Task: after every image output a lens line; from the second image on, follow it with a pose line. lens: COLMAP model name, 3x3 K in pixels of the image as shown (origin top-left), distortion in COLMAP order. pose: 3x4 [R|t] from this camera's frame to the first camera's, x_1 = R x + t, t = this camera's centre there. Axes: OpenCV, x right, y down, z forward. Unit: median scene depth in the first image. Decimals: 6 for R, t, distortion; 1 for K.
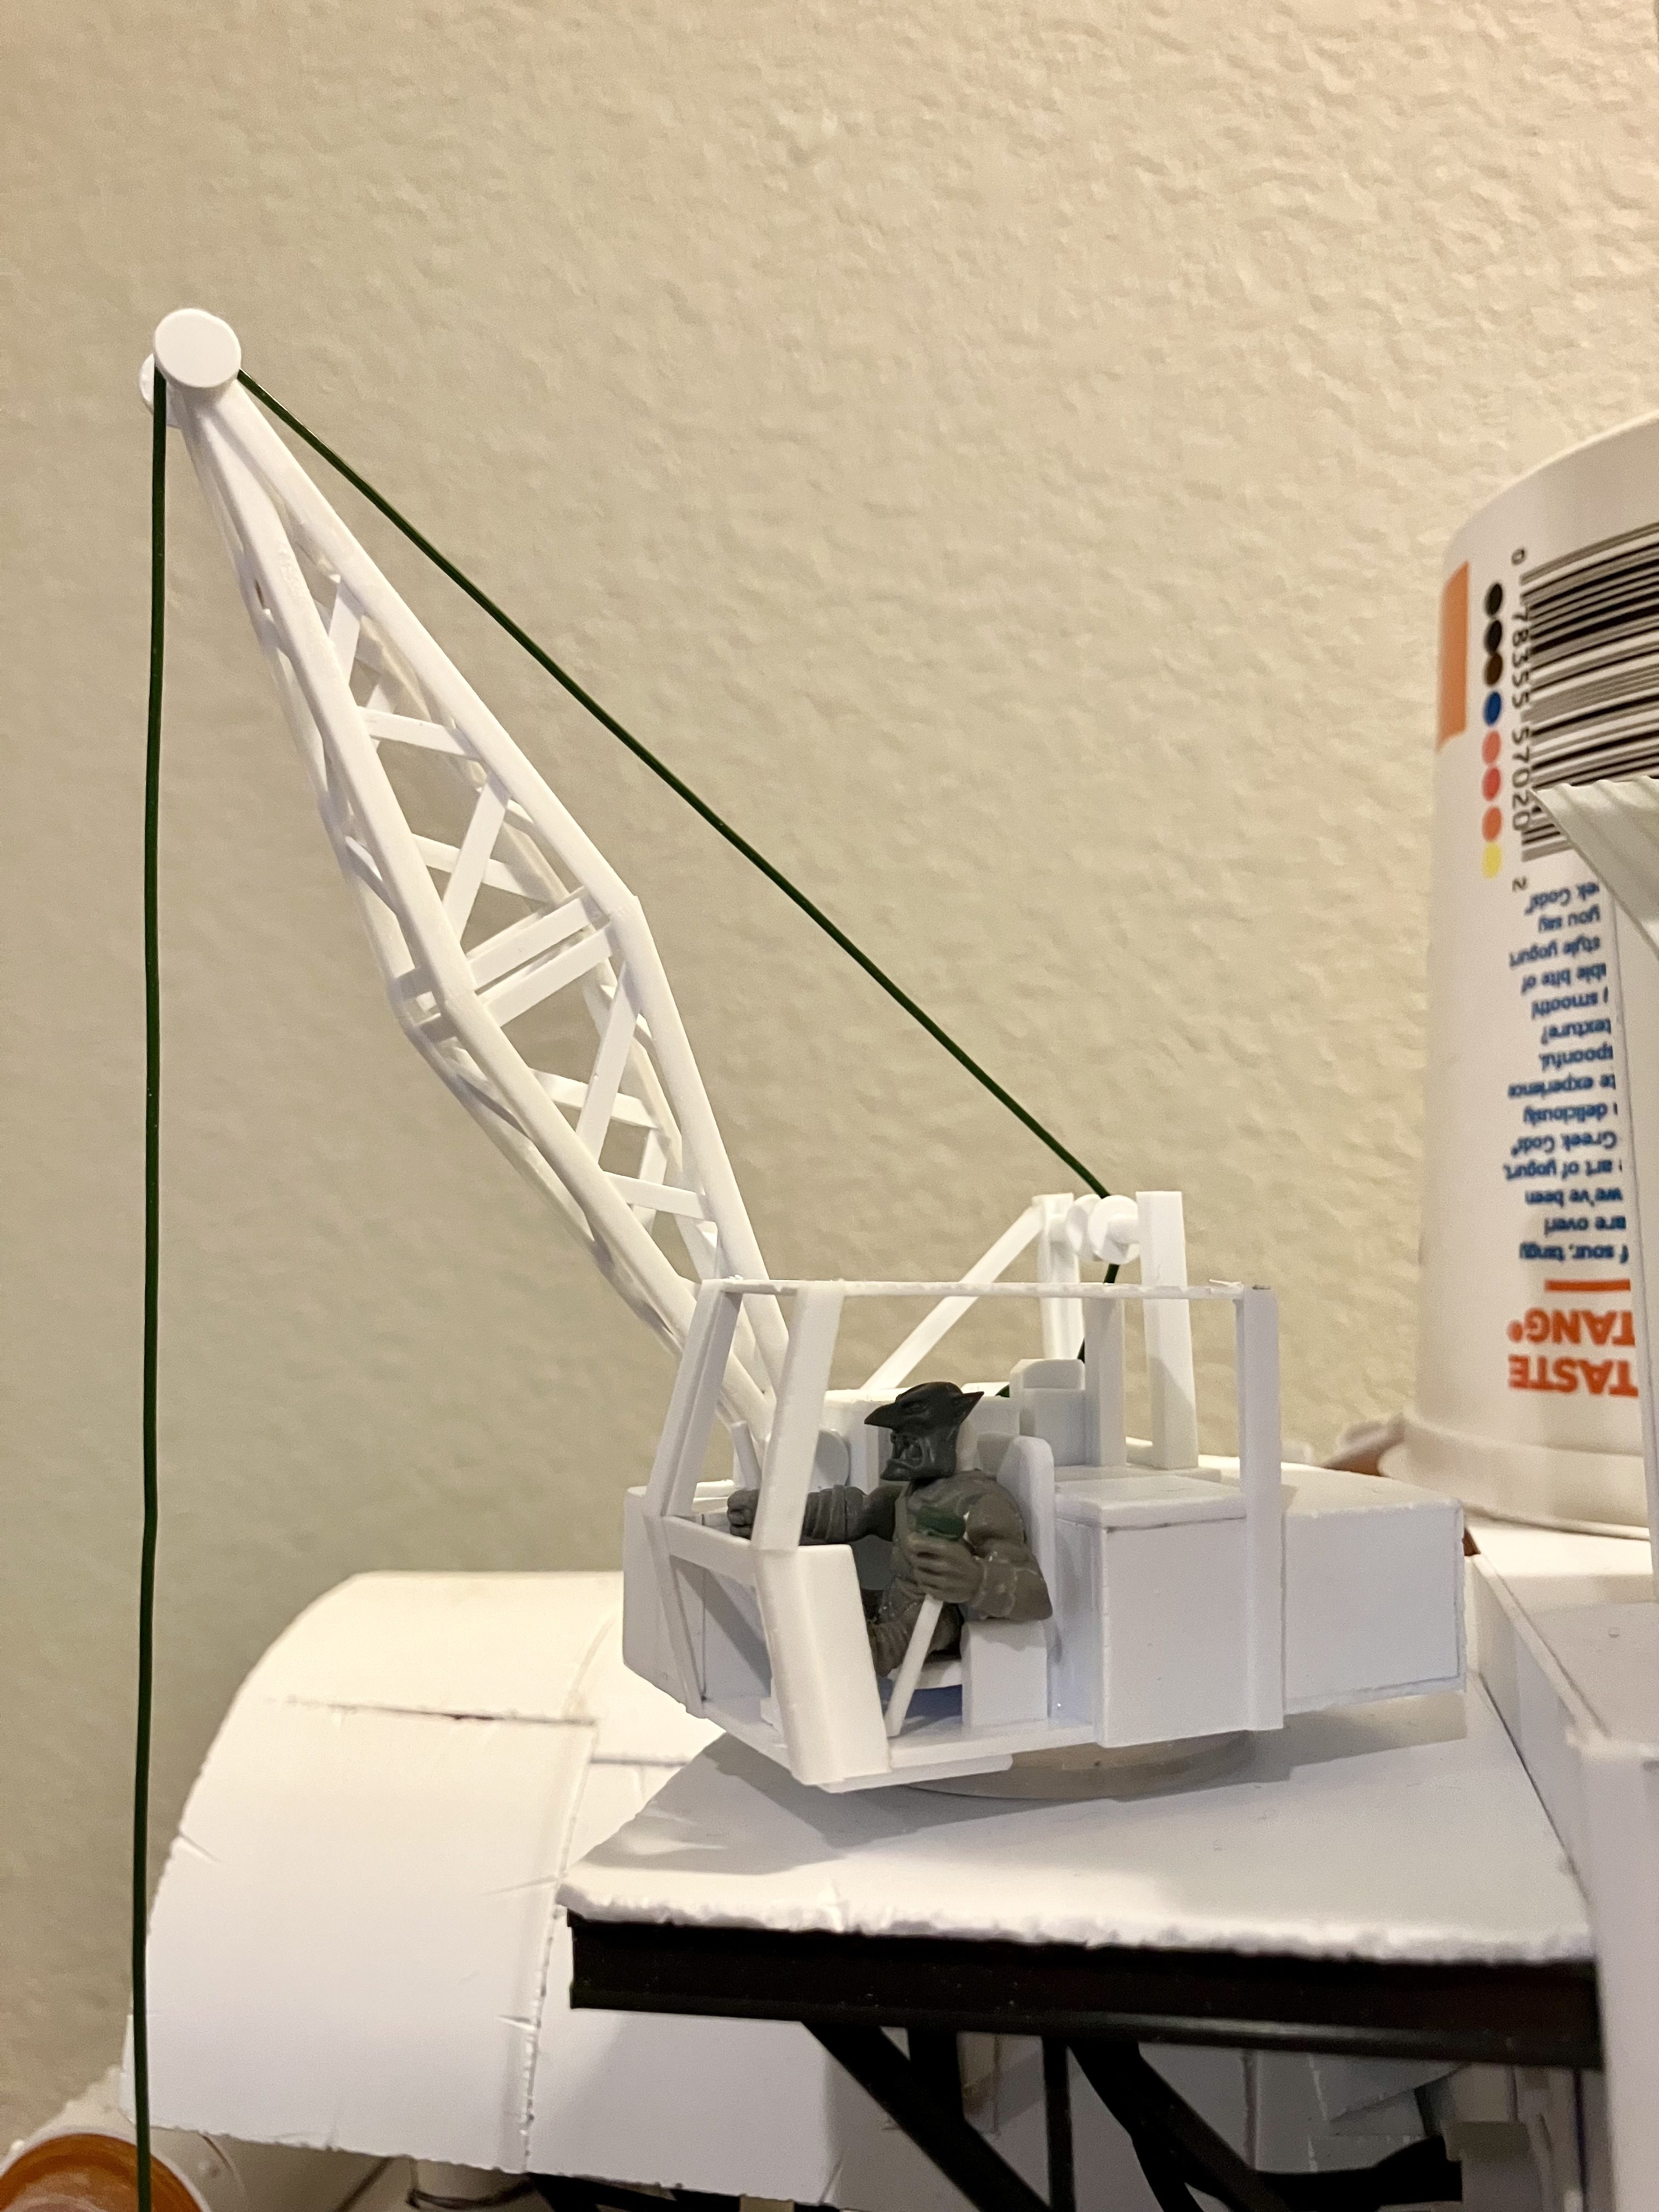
lens RADIAL K [[1920.0, 0, 858.7], [0, 1920.0, 1075.0], [0, 0, 1]] dist [0.015995, 0.003678]
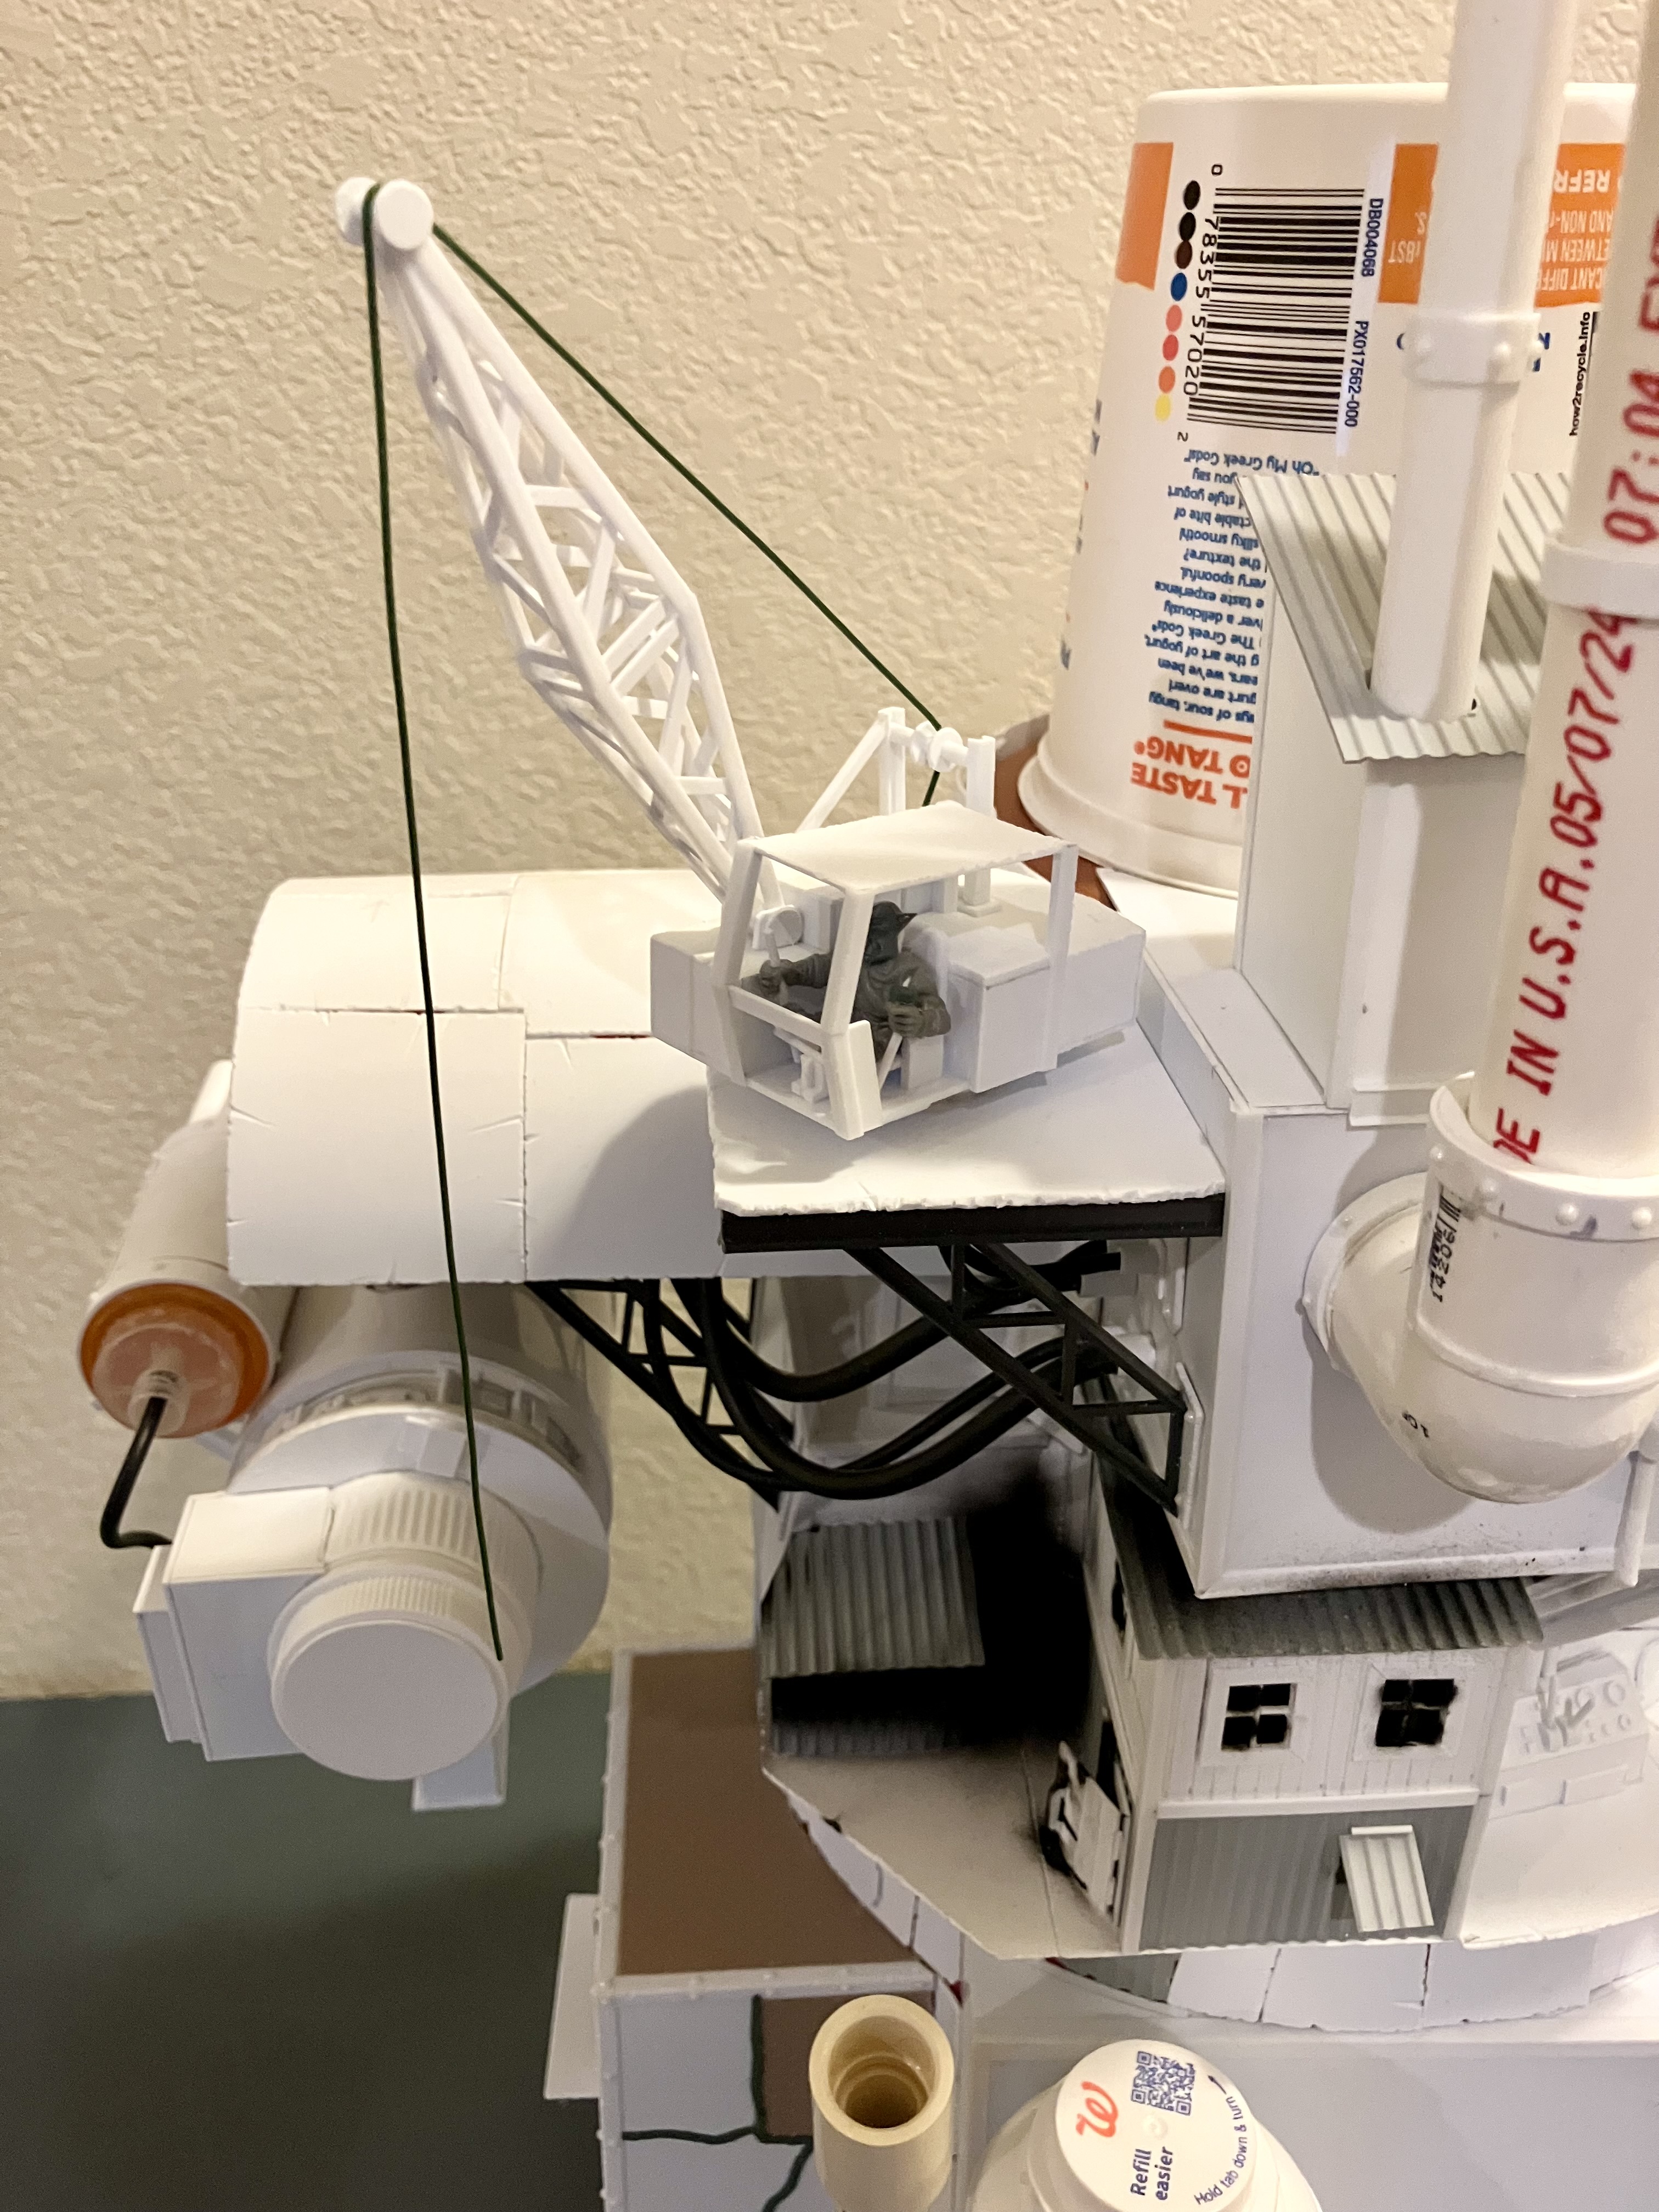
lens RADIAL K [[1841.8, 0, 834.1], [0, 1841.8, 1086.9], [0, 0, 1]] dist [0.003381, -0.009874]
pose [[0.961224, -0.084912, 0.262371, -0.308490], [-0.054524, 0.874114, 0.482650, -0.334341], [-0.270325, -0.478240, 0.835590, -0.296747]]
